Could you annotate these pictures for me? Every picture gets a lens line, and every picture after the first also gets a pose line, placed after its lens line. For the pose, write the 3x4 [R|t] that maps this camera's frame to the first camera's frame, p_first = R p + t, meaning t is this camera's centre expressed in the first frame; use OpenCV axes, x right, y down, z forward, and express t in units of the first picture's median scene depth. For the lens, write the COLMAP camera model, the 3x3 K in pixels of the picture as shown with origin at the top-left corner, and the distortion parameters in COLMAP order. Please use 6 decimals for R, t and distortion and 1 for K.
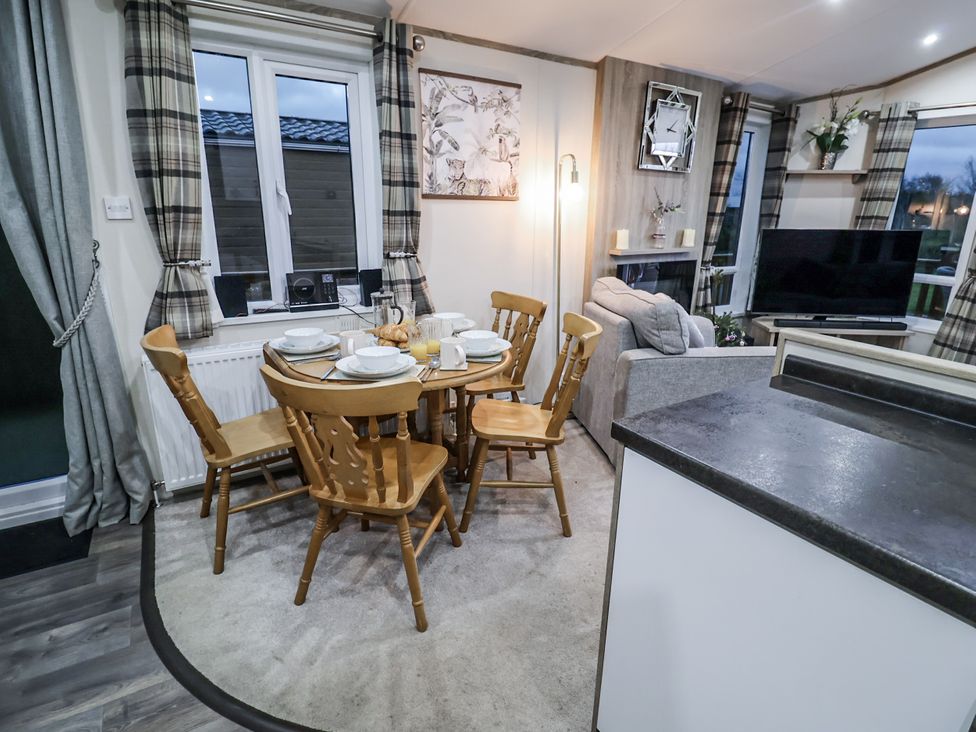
lens RADIAL K [[513.1, 0, 483.9], [0, 513.1, 363.3], [0, 0, 1]] dist [-0.001778, -0.010147]
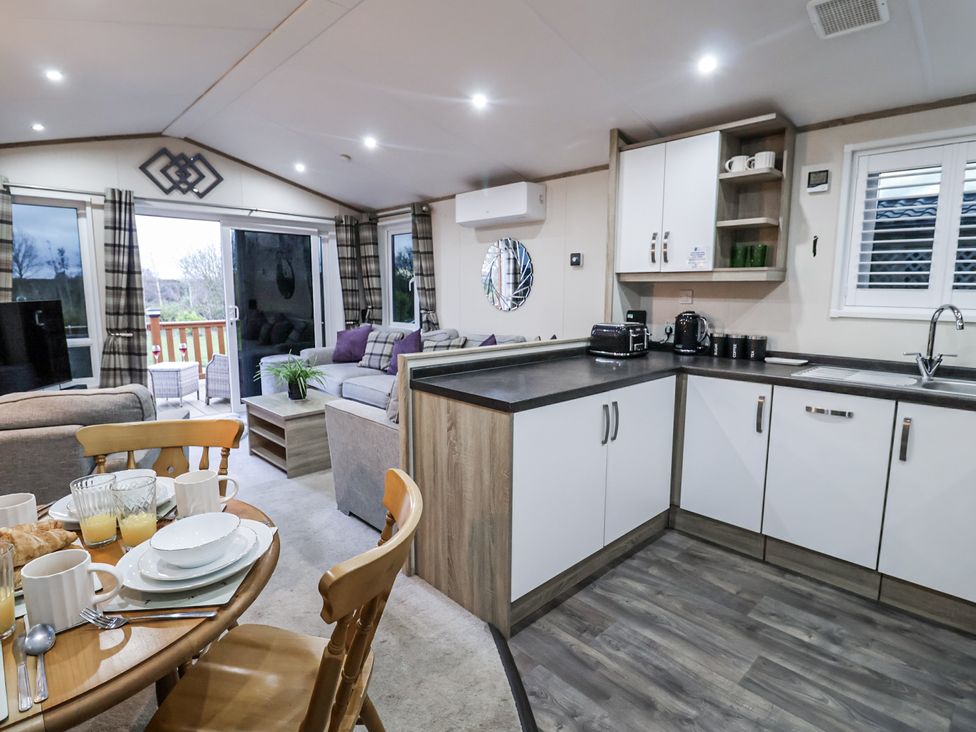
lens RADIAL K [[513.1, 0, 489.5], [0, 513.1, 362.3], [0, 0, 1]] dist [-0.001778, -0.010147]
pose [[-0.213457, -0.158614, 0.963991, -0.382979], [0.279212, 0.935671, 0.215780, -0.118213], [-0.936204, 0.315217, -0.155438, 0.369578]]
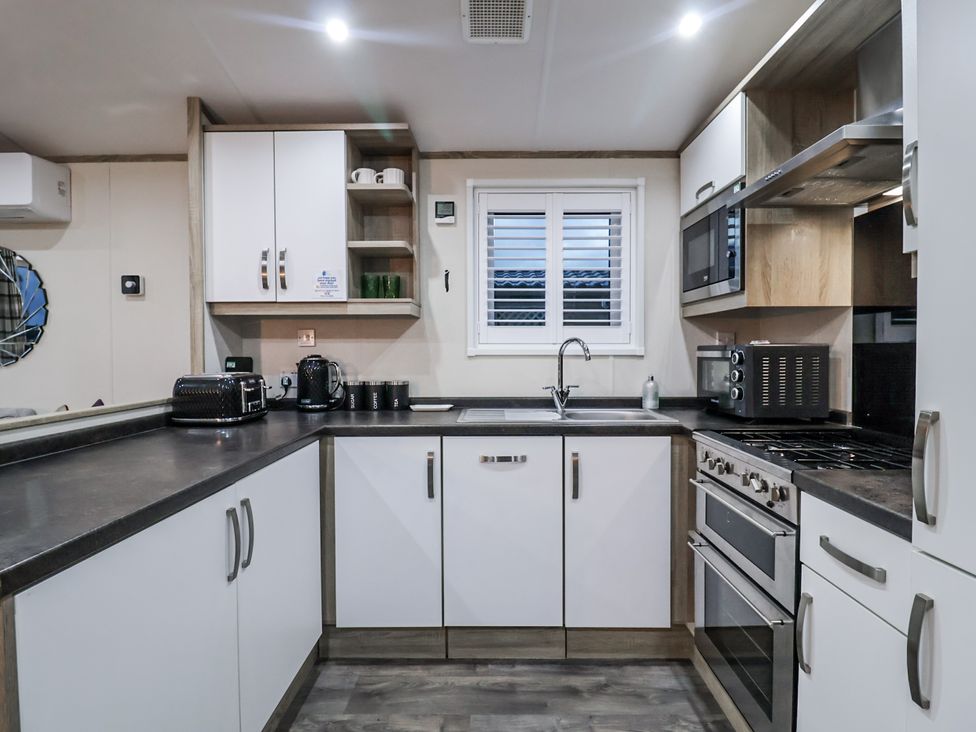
lens RADIAL K [[513.1, 0, 490.6], [0, 513.1, 360.3], [0, 0, 1]] dist [-0.001778, -0.010147]
pose [[-0.851379, -0.027918, 0.523807, -0.273670], [0.141202, 0.949525, 0.280113, -0.093697], [-0.505188, 0.312445, -0.804464, 0.344910]]
